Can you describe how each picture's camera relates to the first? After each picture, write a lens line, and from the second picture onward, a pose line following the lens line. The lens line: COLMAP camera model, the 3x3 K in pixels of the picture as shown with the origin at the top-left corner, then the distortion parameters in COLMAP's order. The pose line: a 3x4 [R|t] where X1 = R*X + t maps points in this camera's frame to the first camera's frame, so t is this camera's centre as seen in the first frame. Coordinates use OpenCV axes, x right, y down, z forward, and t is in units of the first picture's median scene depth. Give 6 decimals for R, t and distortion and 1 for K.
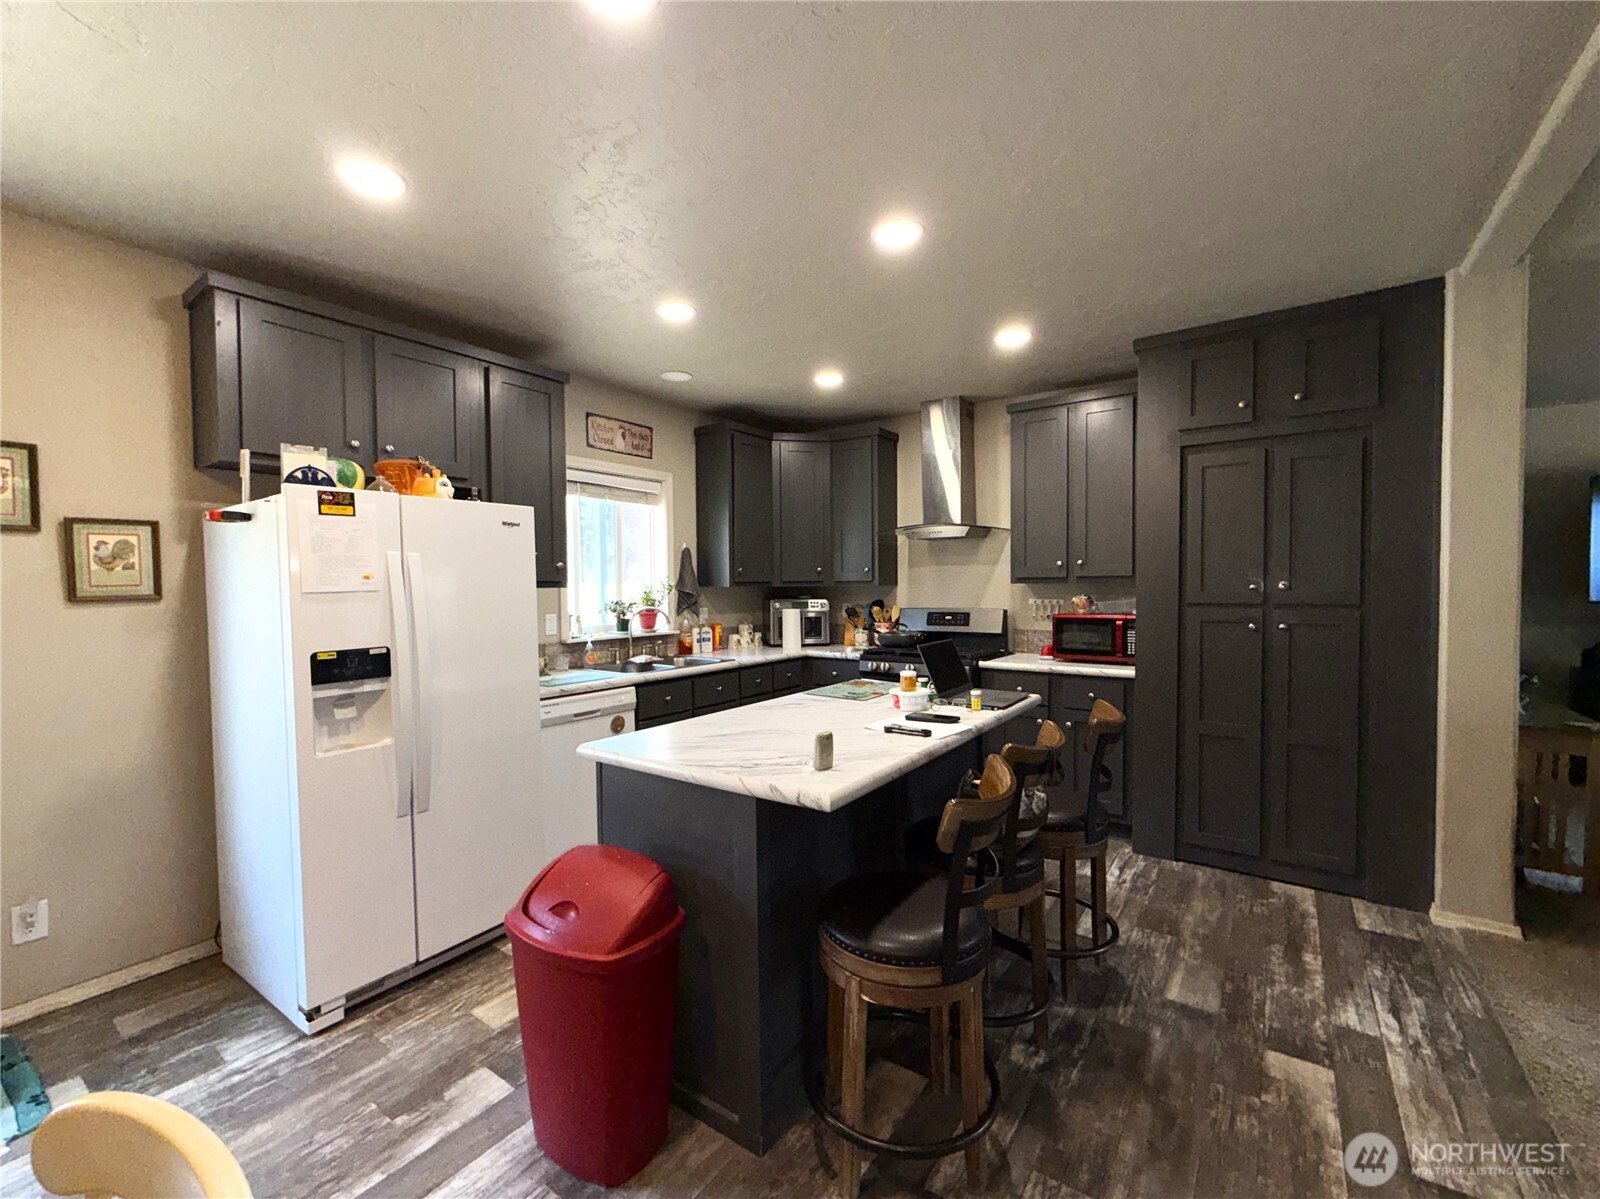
lens RADIAL K [[675.6, 0, 800.0], [0, 675.6, 599.5], [0, 0, 1]] dist [-0.000970, 0.000256]
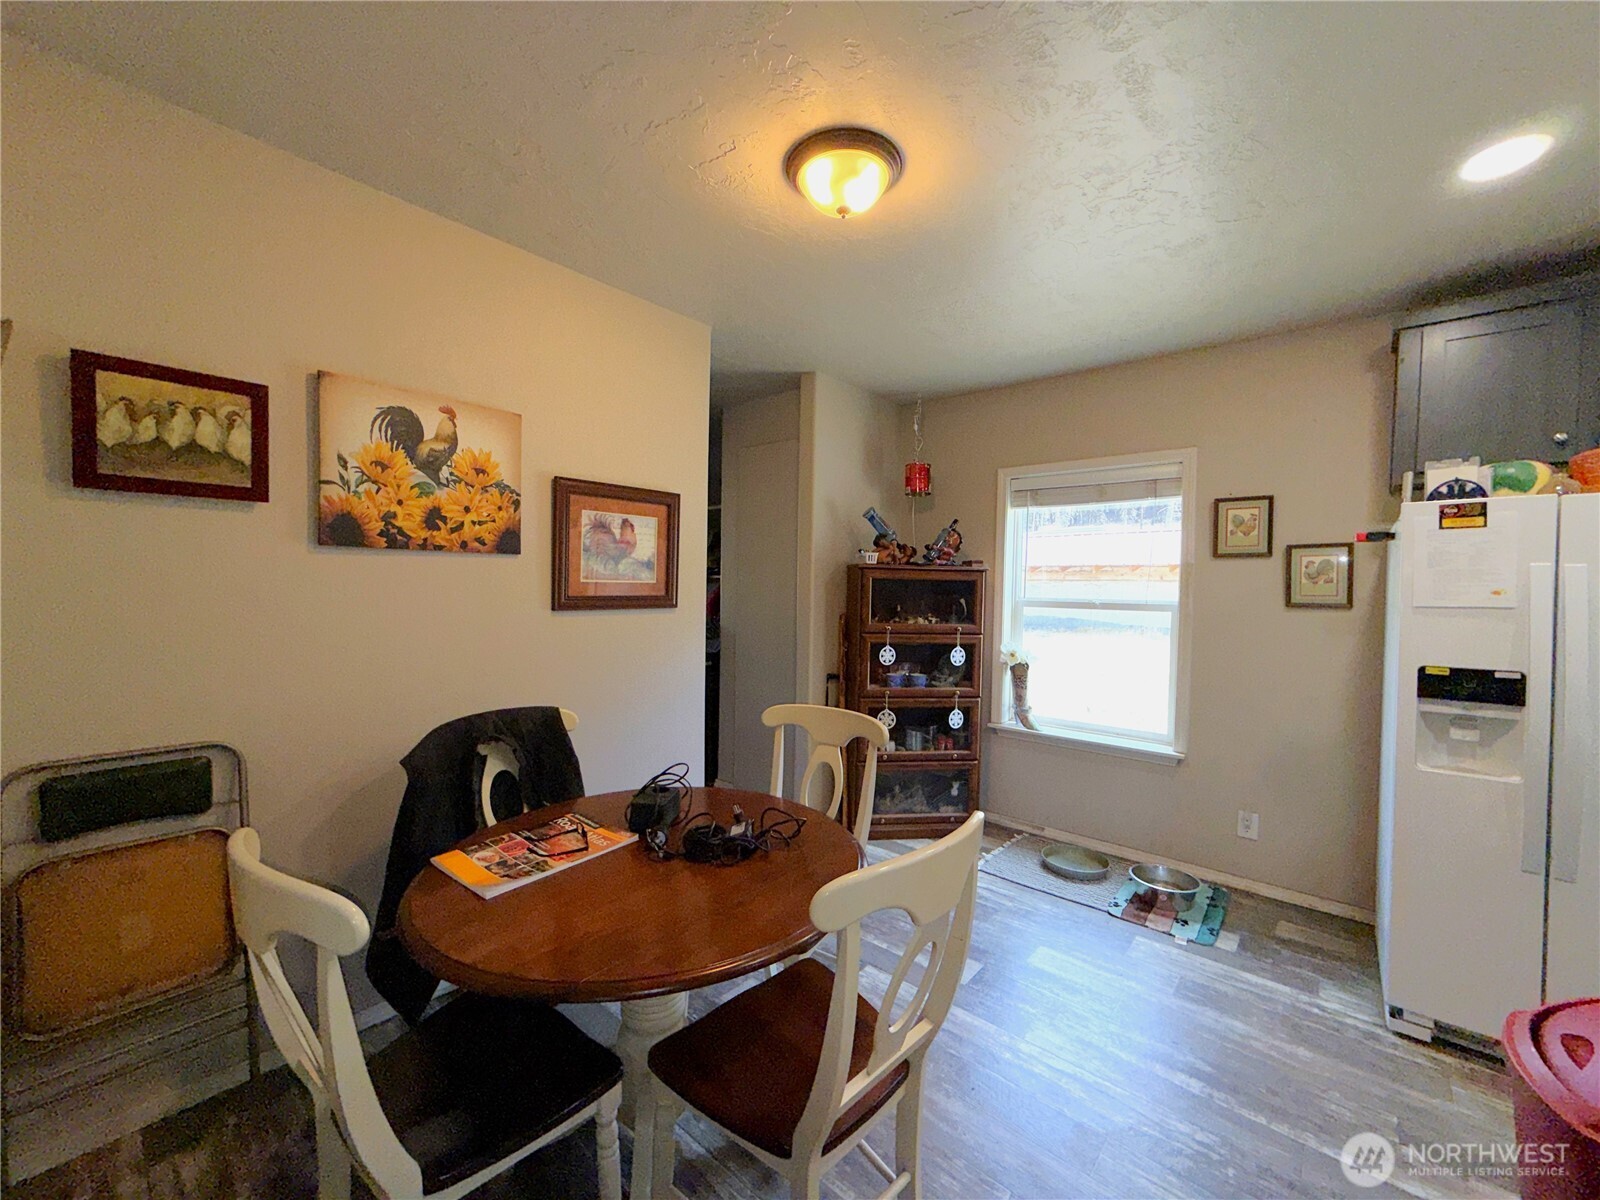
lens RADIAL K [[675.6, 0, 800.0], [0, 675.6, 600.0], [0, 0, 1]] dist [-0.000970, 0.000256]
pose [[-0.112228, 0.029441, -0.993246, 0.384063], [-0.042313, 0.998513, 0.034379, -0.015102], [0.992781, 0.045886, -0.110815, 0.173803]]
